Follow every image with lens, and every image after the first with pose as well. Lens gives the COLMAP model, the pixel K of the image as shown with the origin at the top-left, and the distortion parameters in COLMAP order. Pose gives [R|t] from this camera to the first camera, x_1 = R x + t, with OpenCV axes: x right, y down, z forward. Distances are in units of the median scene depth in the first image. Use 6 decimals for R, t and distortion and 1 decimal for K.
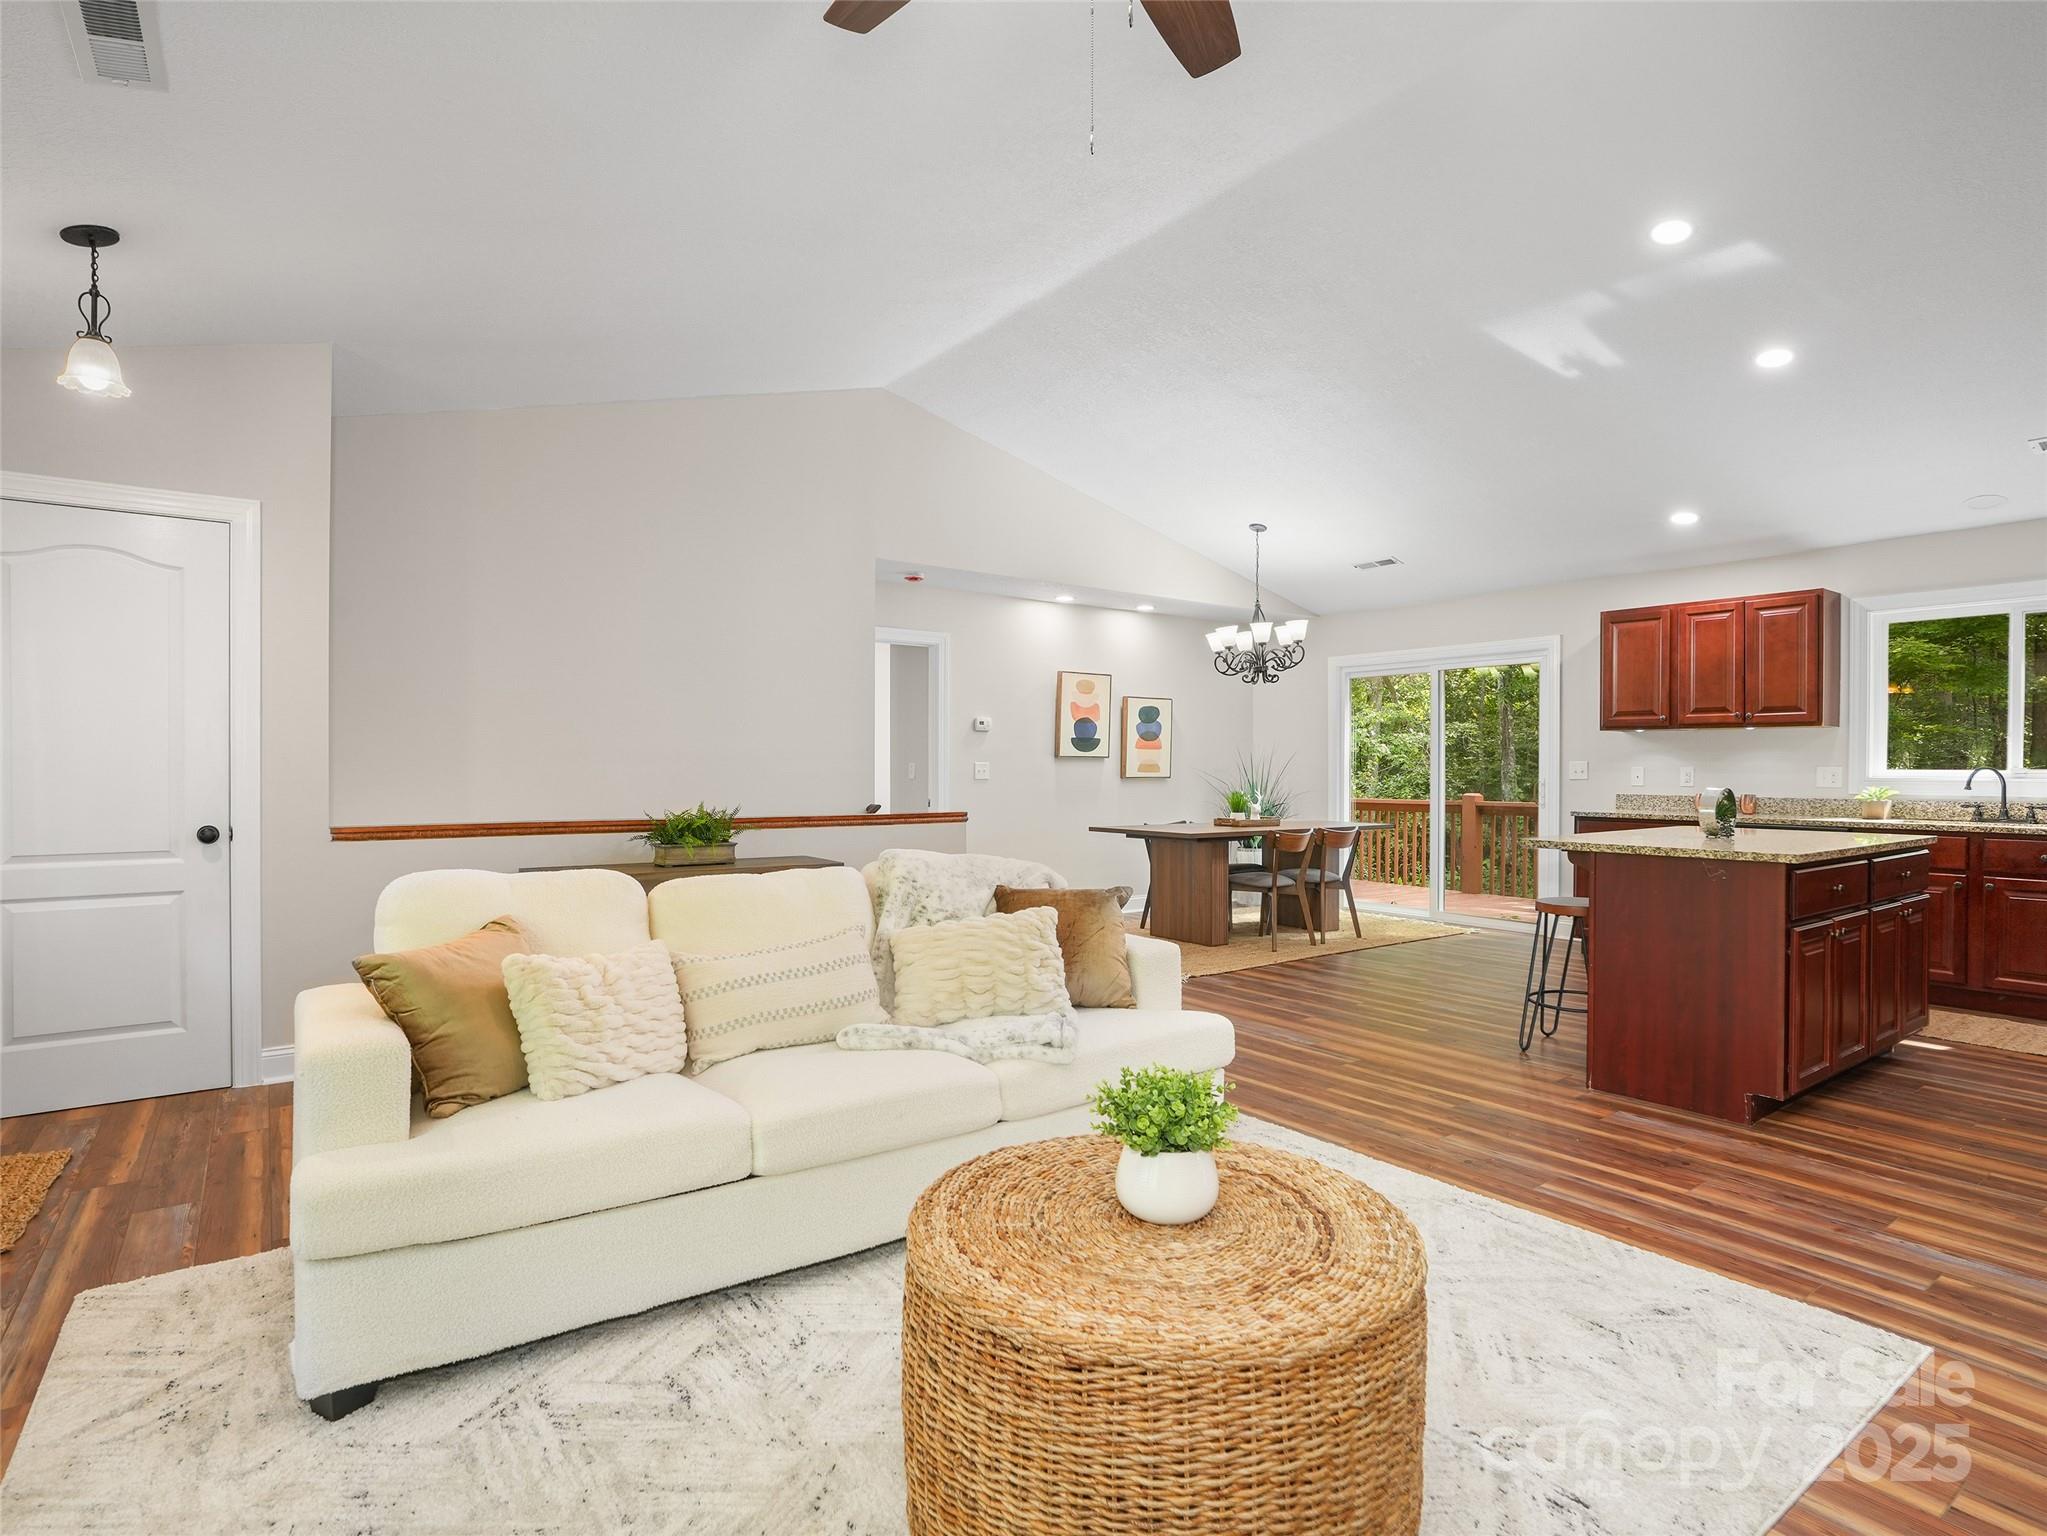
lens RADIAL K [[1066.6, 0, 1024.3], [0, 1066.6, 767.8], [0, 0, 1]] dist [-0.050973, 0.024481]
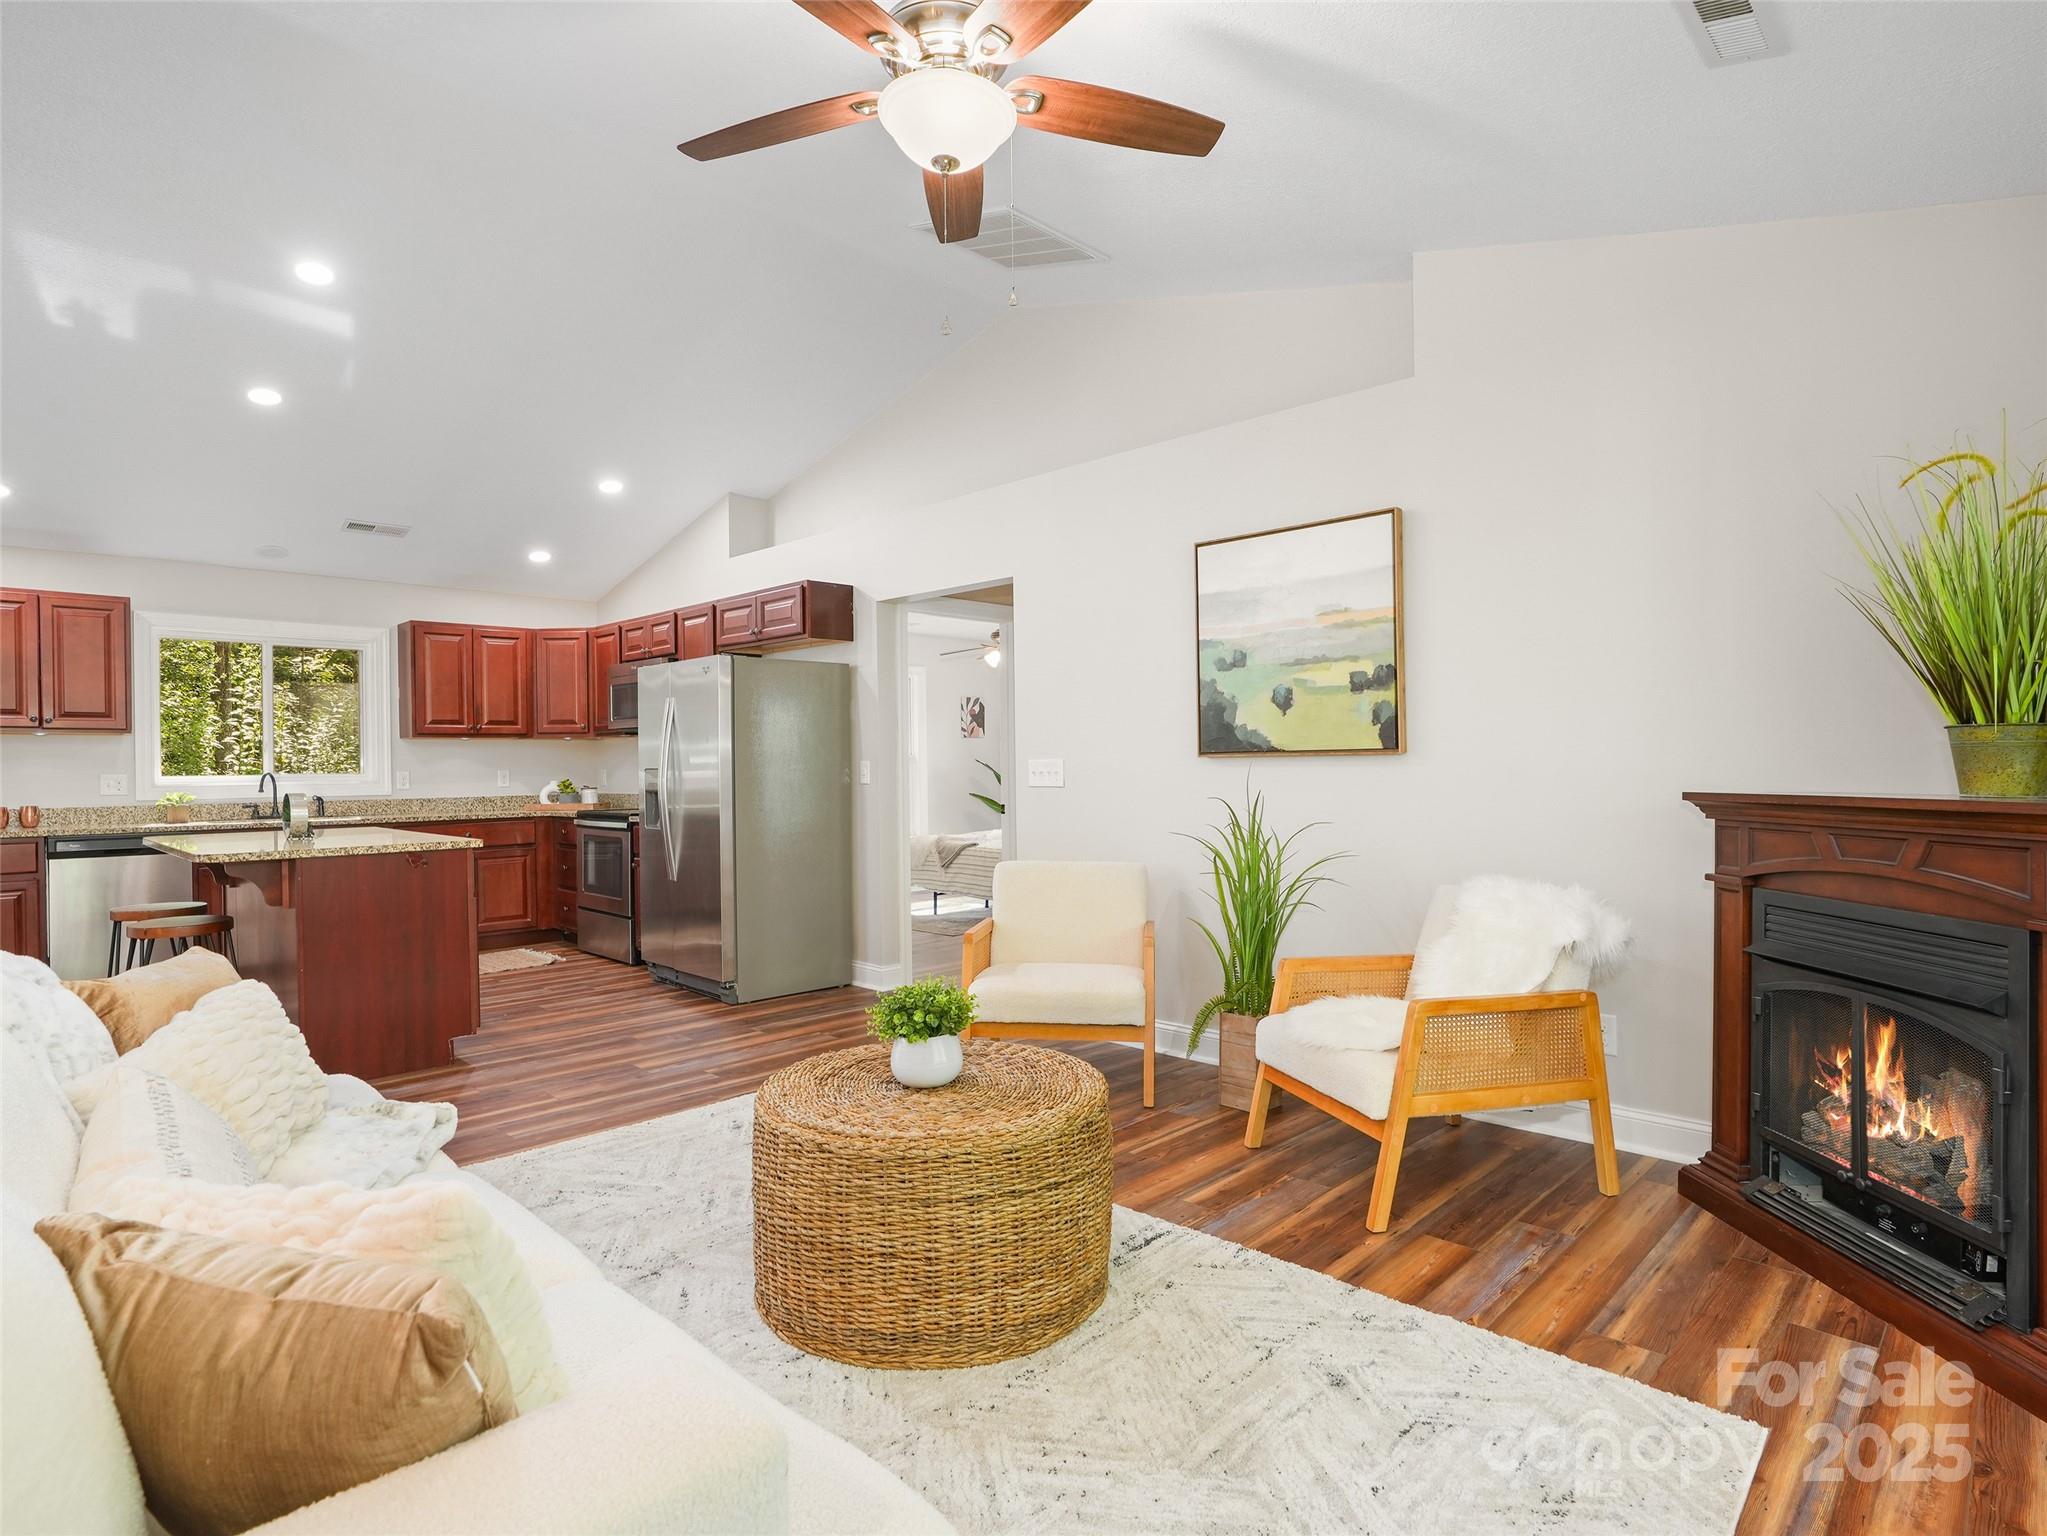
lens RADIAL K [[1066.6, 0, 1007.8], [0, 1066.6, 770.9], [0, 0, 1]] dist [-0.050973, 0.024481]
pose [[-0.163853, -0.005678, 0.986468, -0.357201], [0.011816, 0.999900, 0.007718, -0.001794], [-0.986414, 0.012920, -0.163770, 0.317935]]
